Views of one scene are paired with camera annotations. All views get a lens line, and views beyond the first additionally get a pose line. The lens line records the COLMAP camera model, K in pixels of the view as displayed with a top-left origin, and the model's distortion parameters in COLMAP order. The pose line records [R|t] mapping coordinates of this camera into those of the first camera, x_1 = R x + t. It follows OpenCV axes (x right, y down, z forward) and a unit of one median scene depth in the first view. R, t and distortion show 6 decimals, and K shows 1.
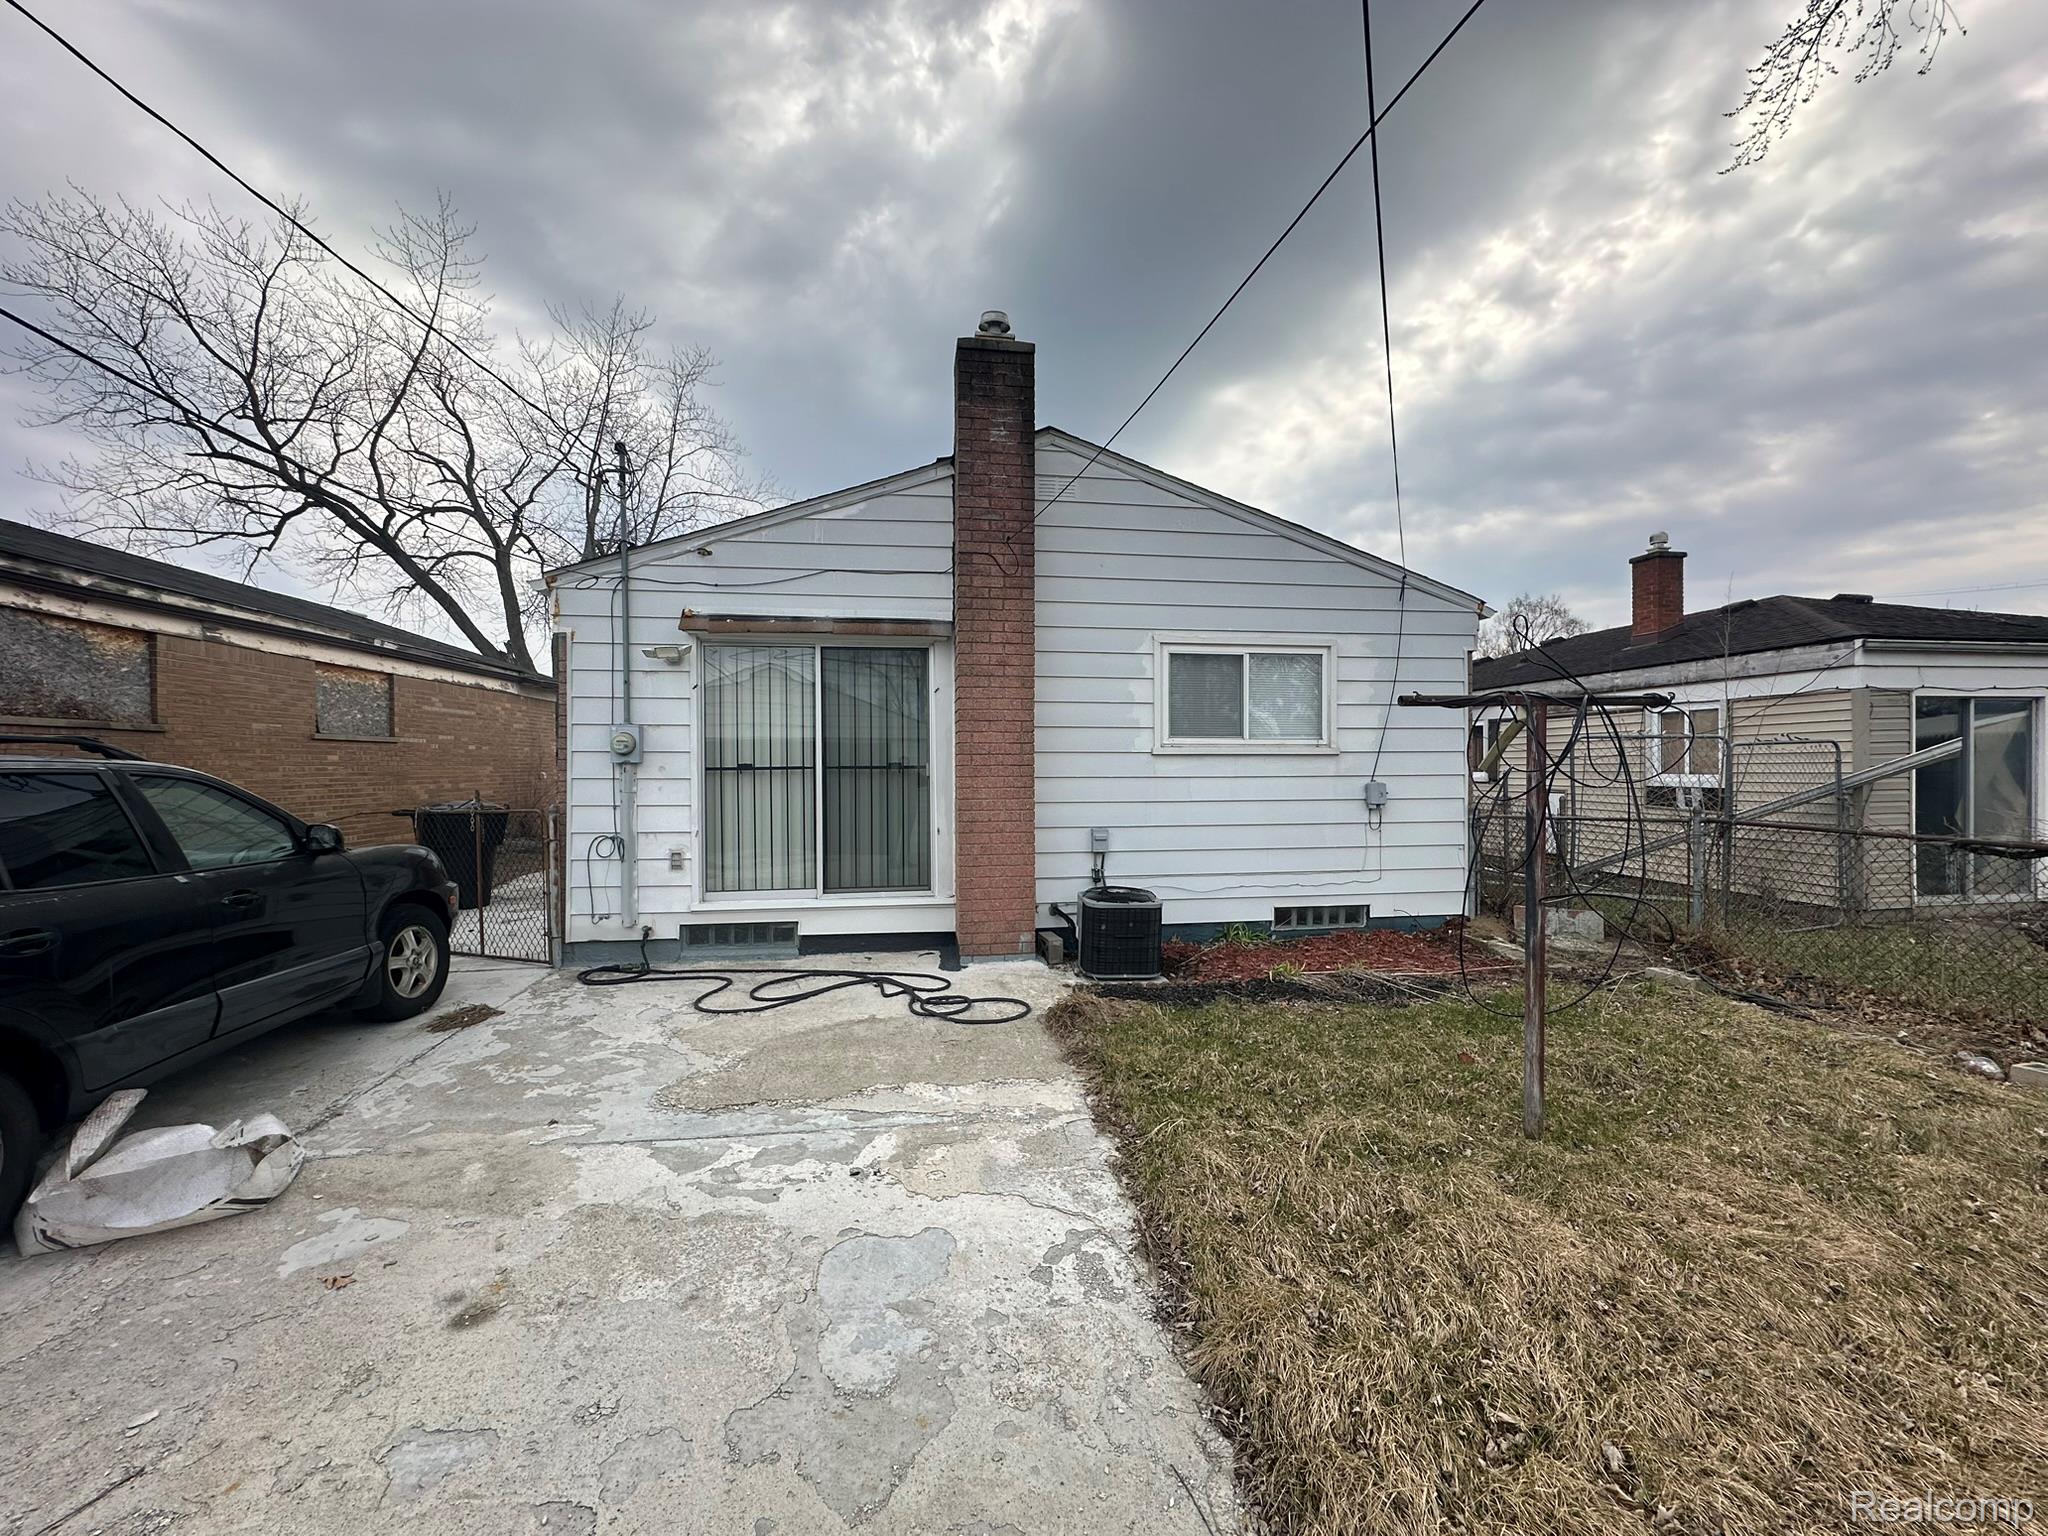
lens RADIAL K [[810.1, 0, 1022.0], [0, 810.1, 768.0], [0, 0, 1]] dist [0.001083, 0.000299]
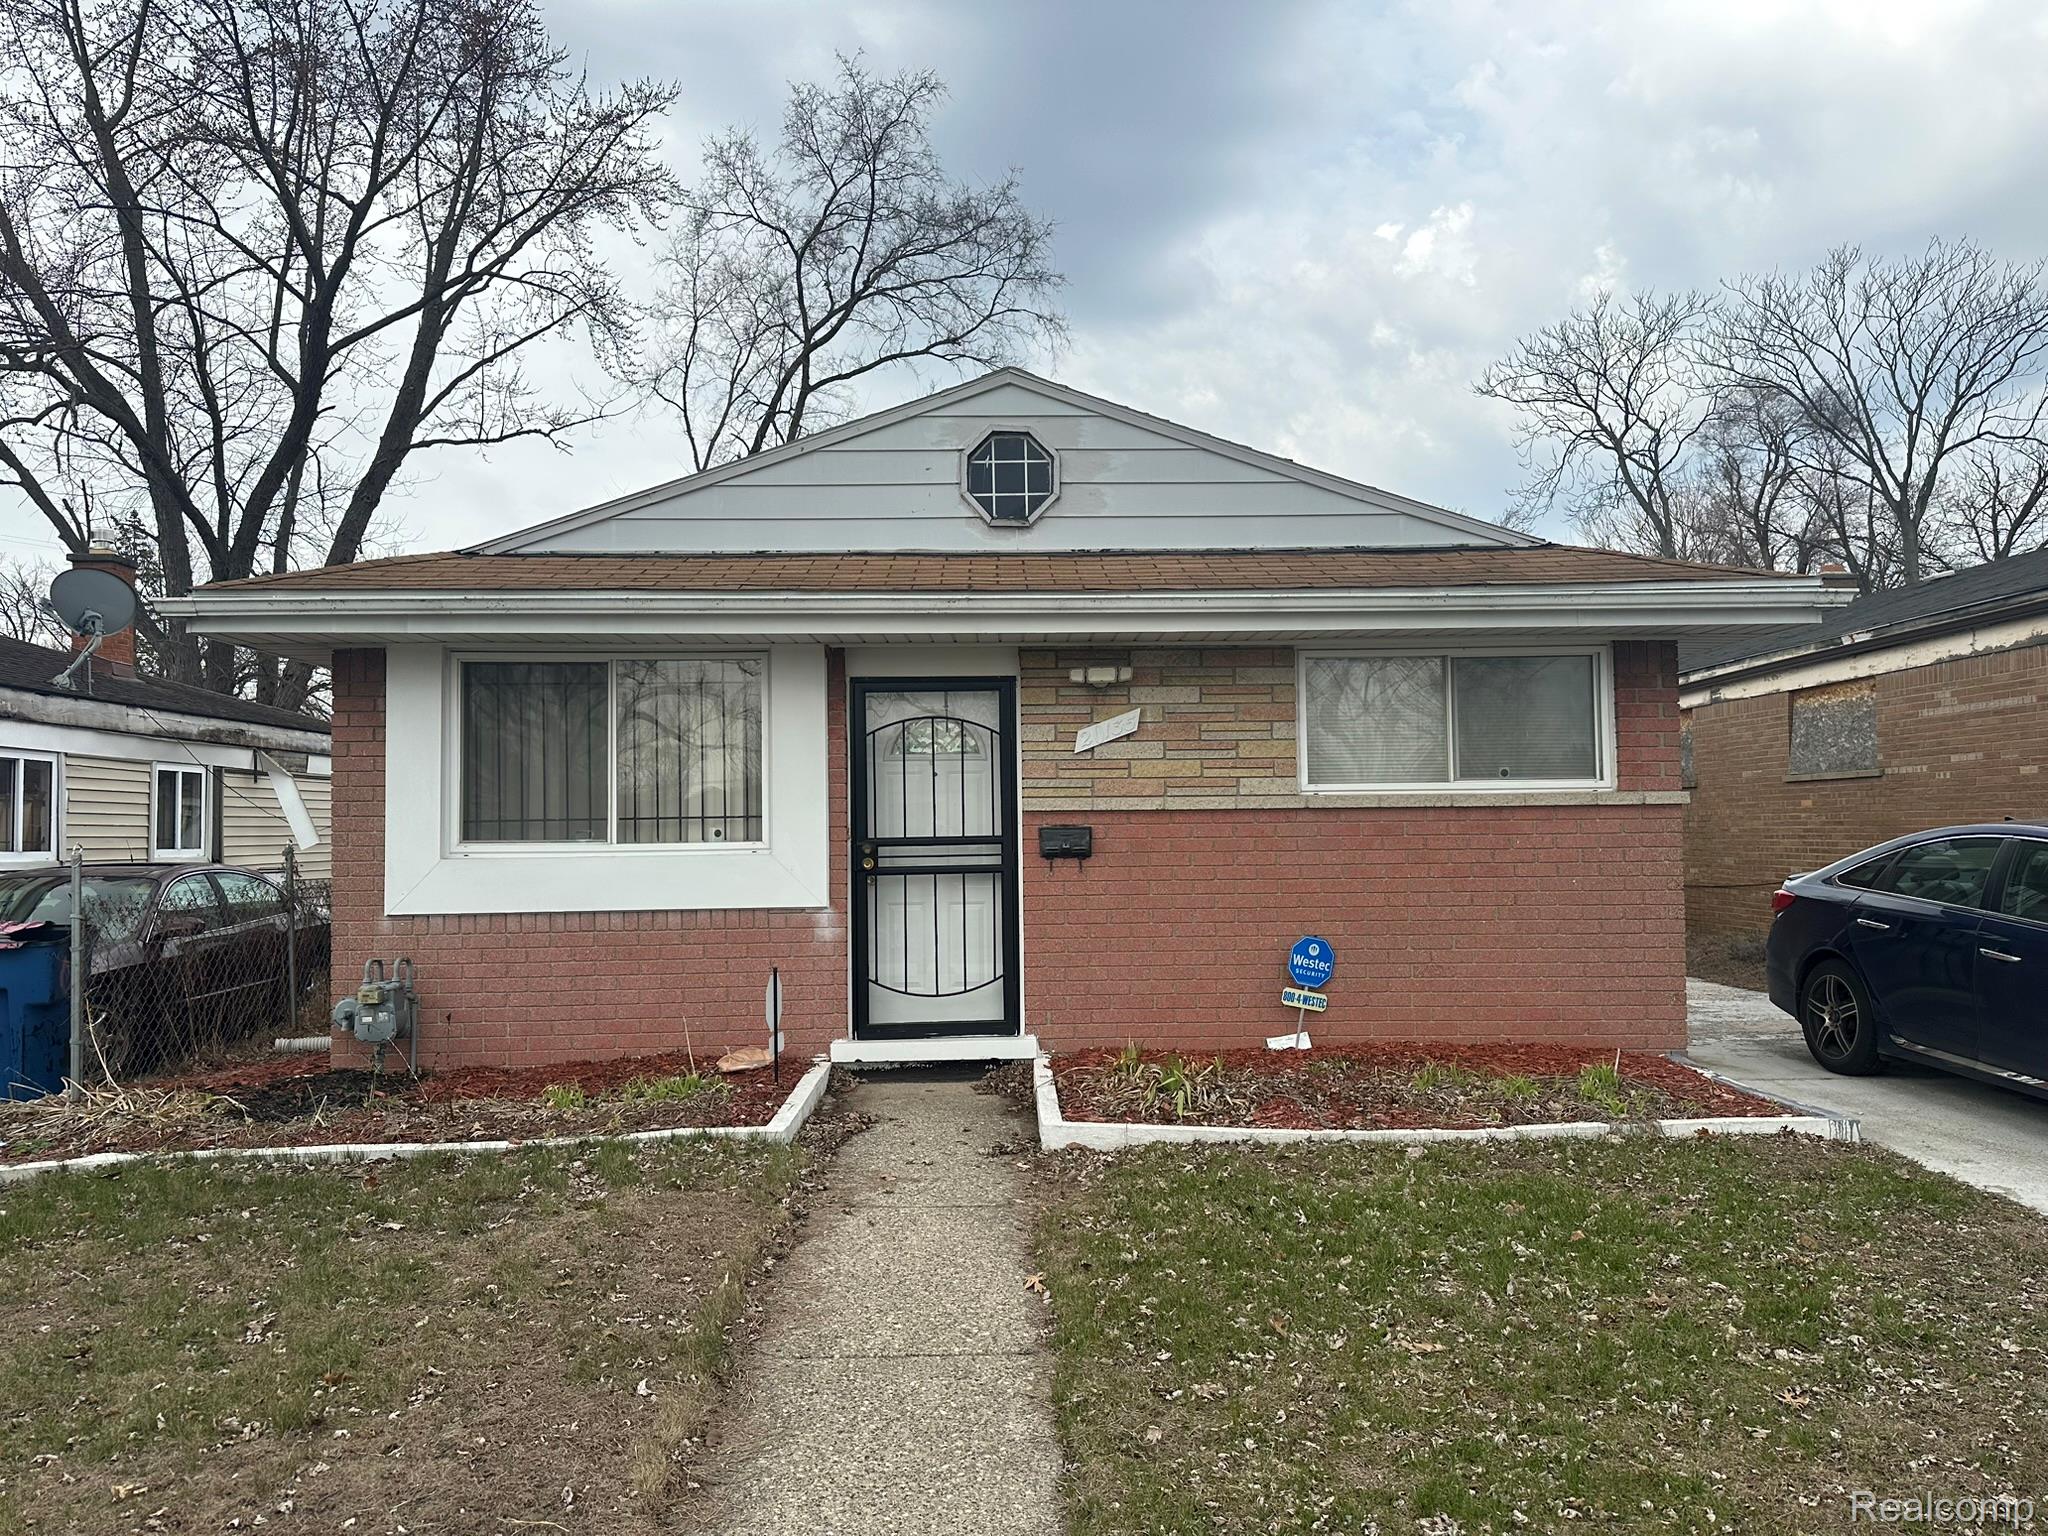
lens RADIAL K [[1419.2, 0, 1022.2], [0, 1419.2, 770.4], [0, 0, 1]] dist [-0.000424, -0.000024]
pose [[-0.995588, 0.020103, 0.091653, -0.178813], [0.016273, 0.998970, -0.042348, 0.002318], [-0.092410, -0.040670, -0.994890, 2.311794]]
